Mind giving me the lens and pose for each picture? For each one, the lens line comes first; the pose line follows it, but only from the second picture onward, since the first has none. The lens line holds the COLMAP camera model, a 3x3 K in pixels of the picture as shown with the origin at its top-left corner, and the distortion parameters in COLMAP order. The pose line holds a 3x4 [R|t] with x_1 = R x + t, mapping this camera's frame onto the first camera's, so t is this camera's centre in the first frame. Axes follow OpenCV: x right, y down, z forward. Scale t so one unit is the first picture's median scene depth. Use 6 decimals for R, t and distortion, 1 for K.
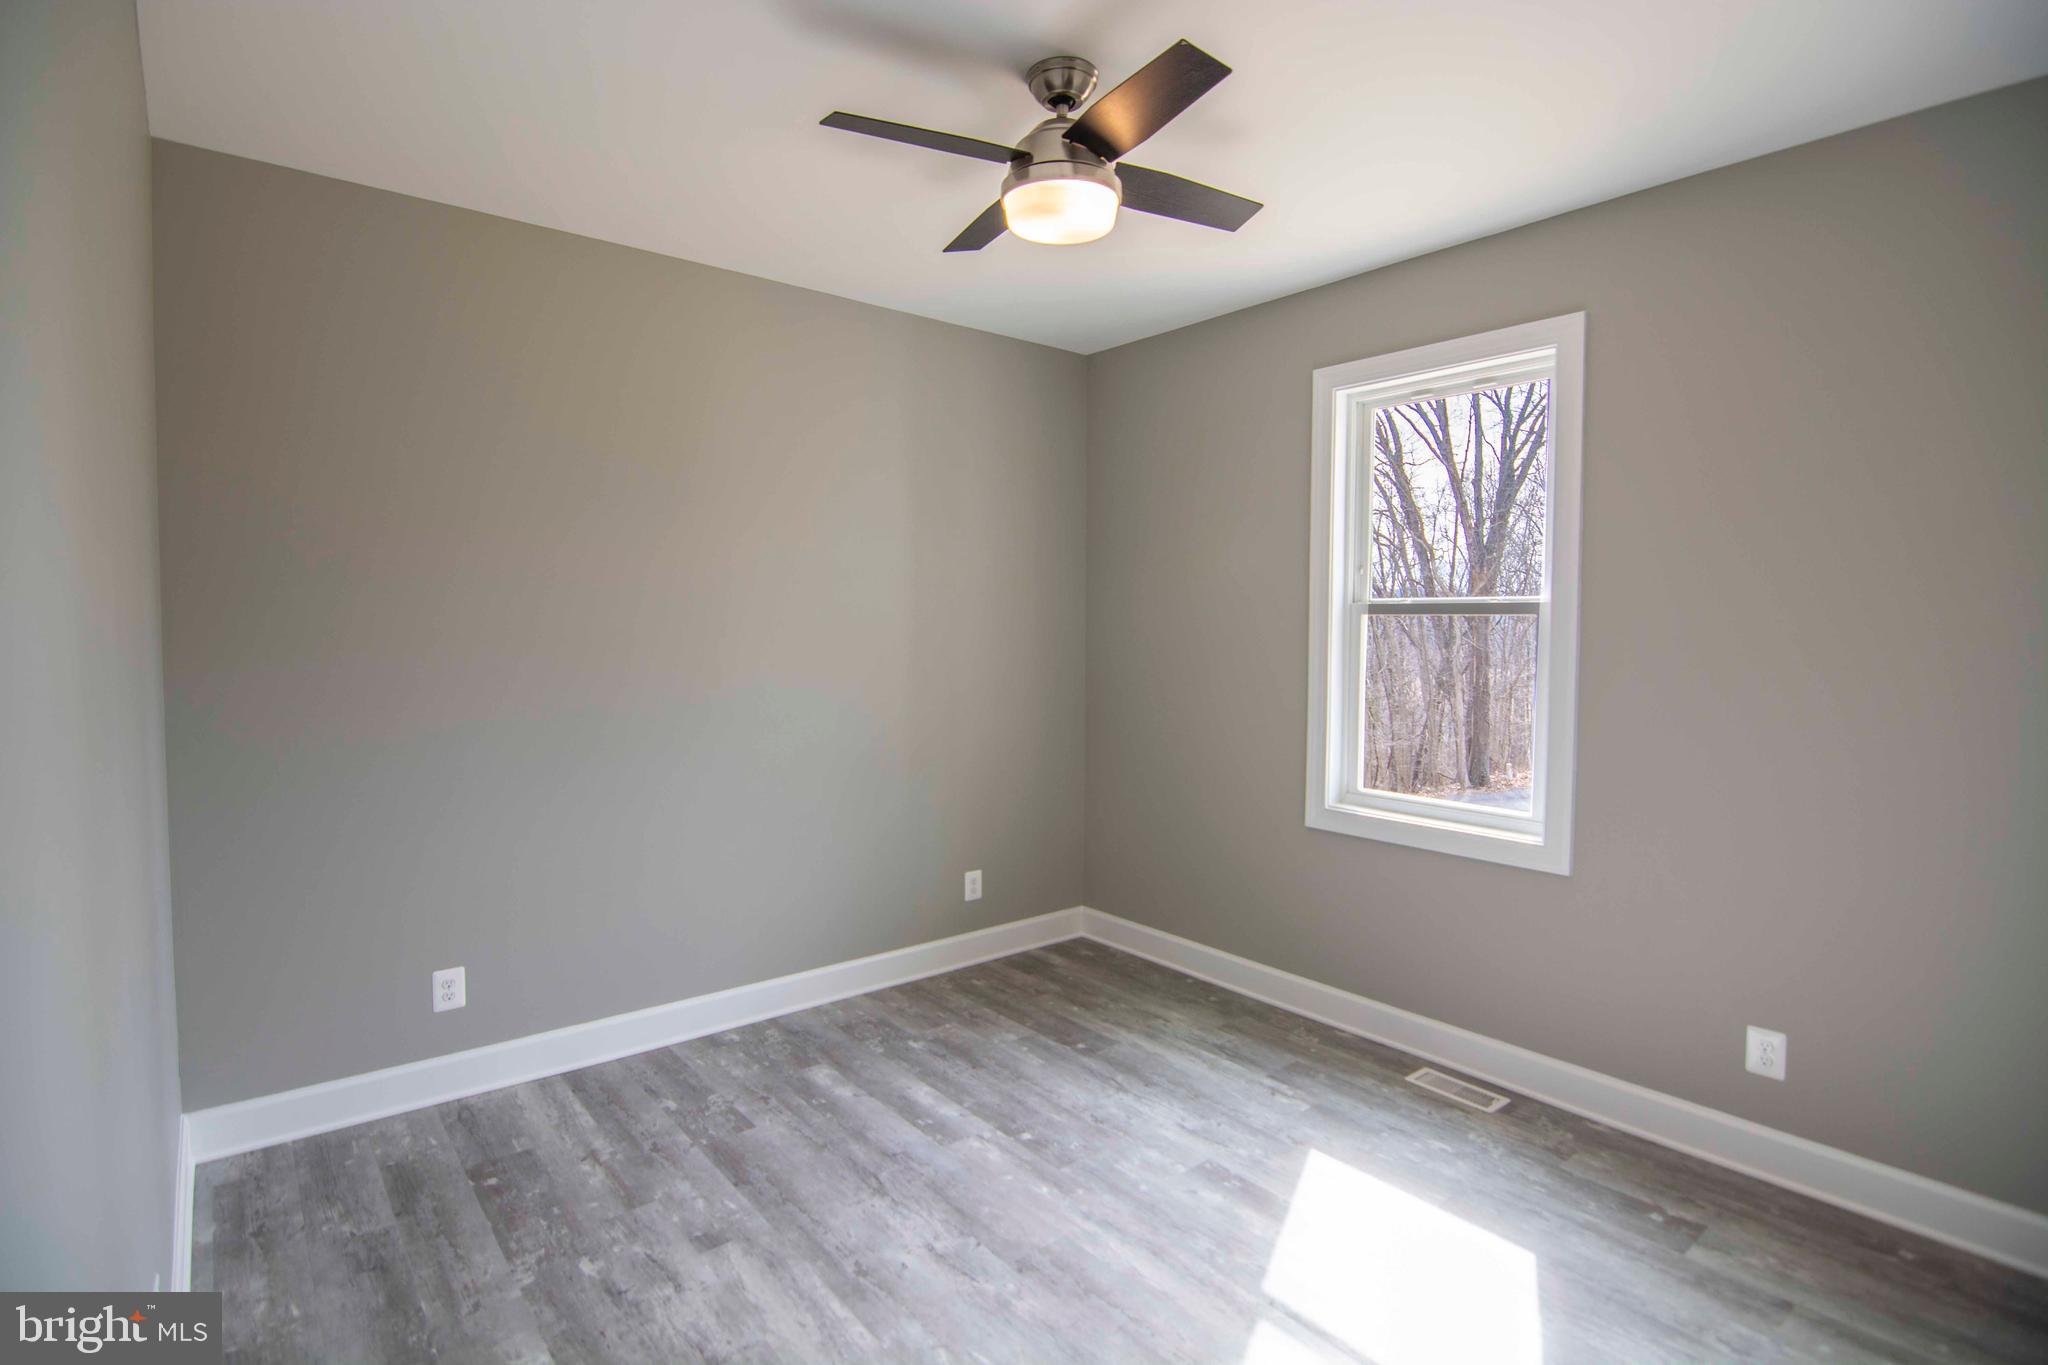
lens RADIAL K [[1013.1, 0, 1033.5], [0, 1013.1, 686.7], [0, 0, 1]] dist [-0.013624, -0.007539]
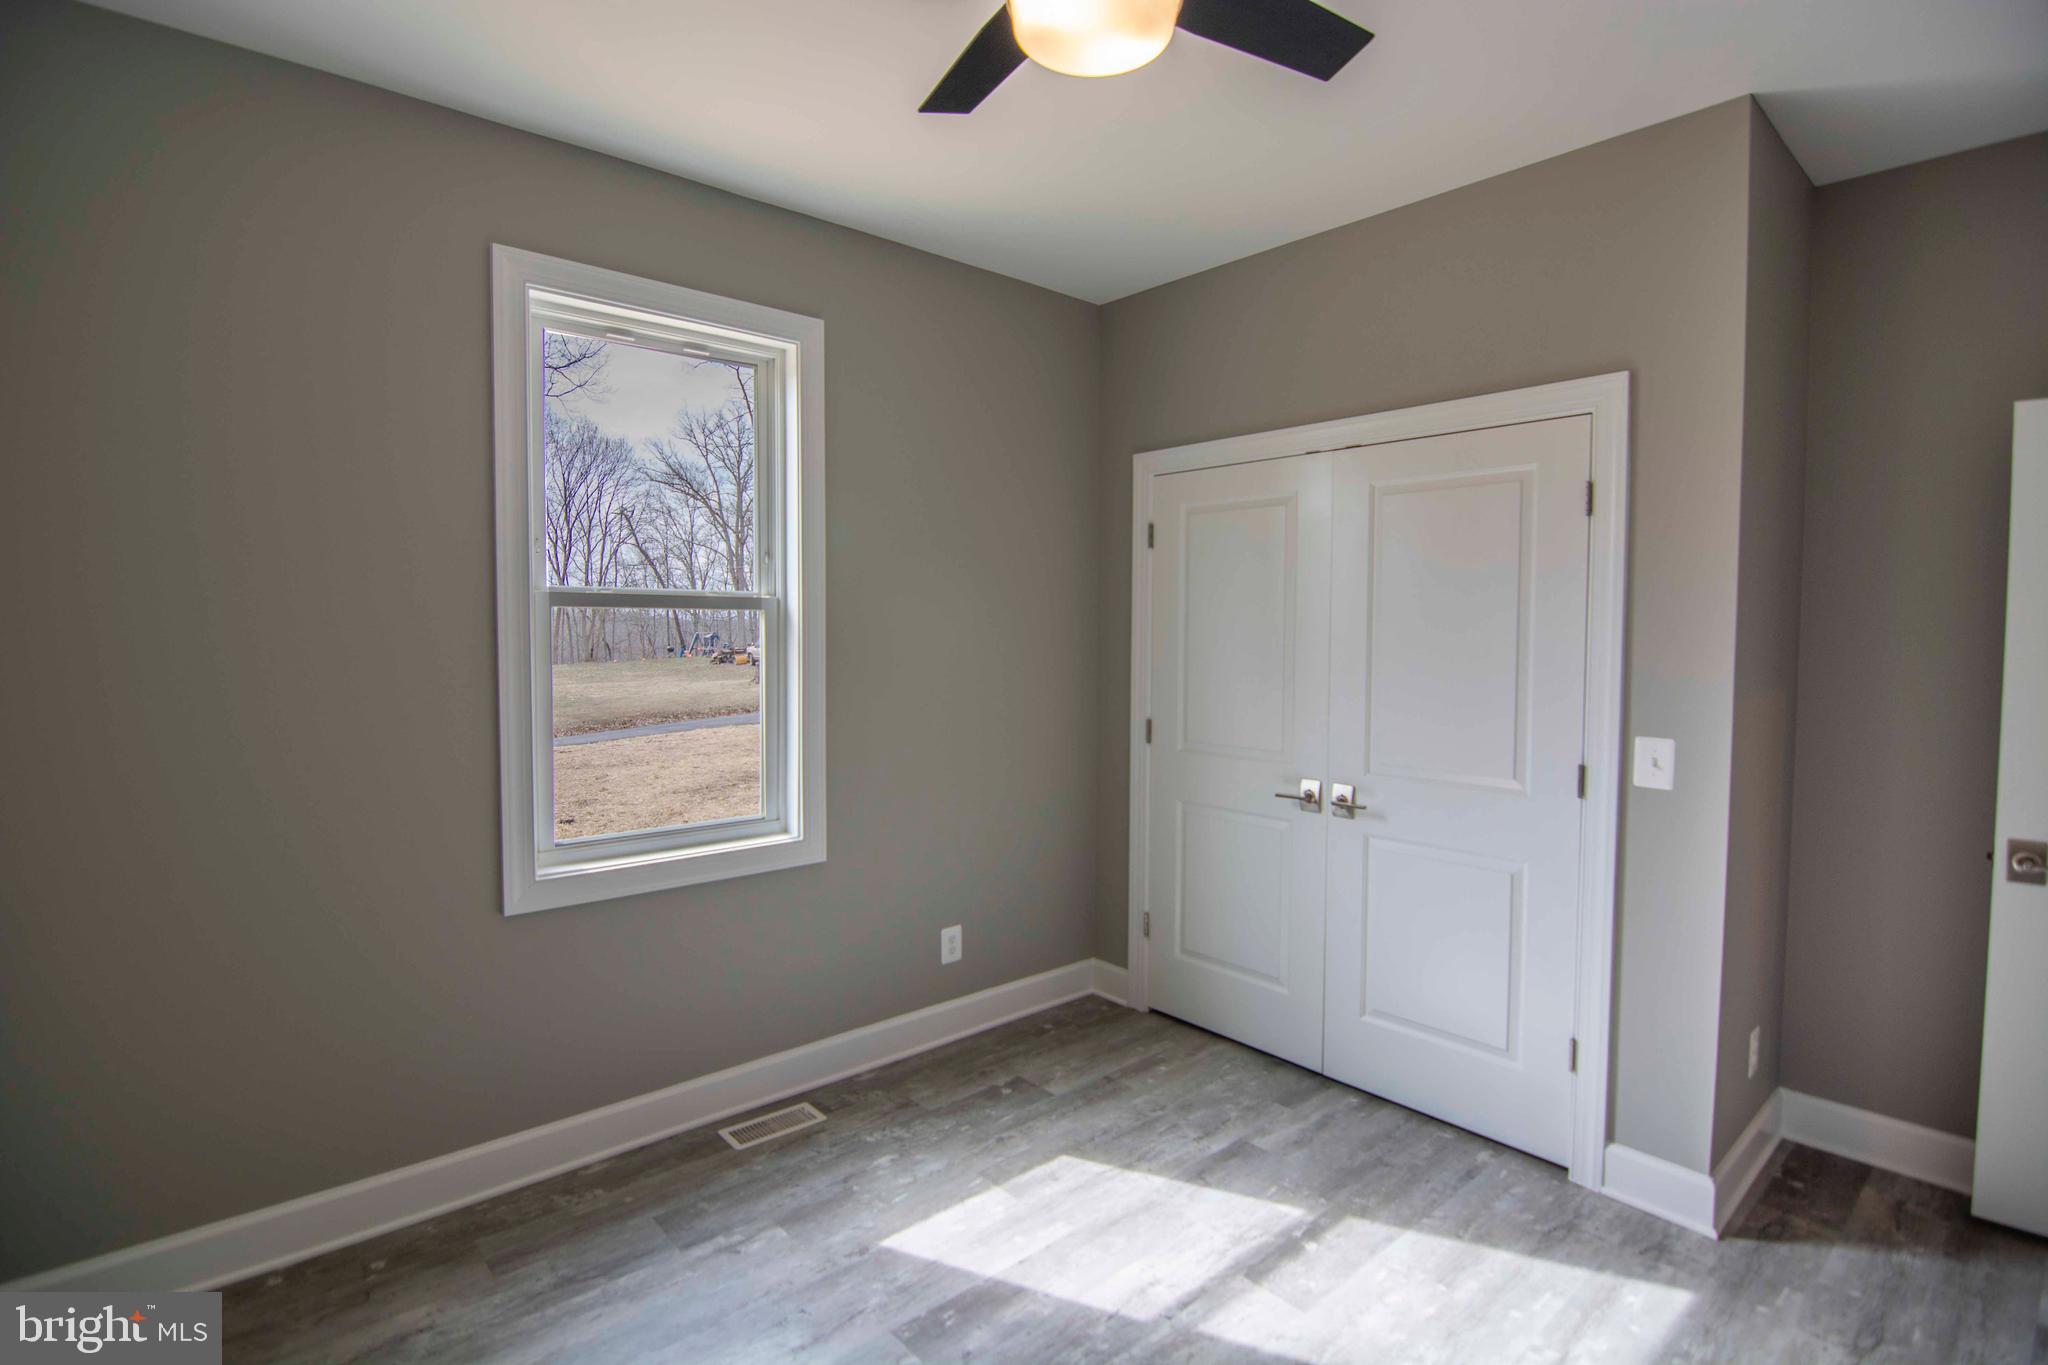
lens RADIAL K [[1013.1, 0, 975.9], [0, 1013.1, 683.3], [0, 0, 1]] dist [-0.013624, -0.007539]
pose [[-0.031218, -0.063343, 0.997503, -0.502460], [0.057271, 0.996237, 0.065055, -0.054686], [-0.997870, 0.059159, -0.027473, 0.853657]]
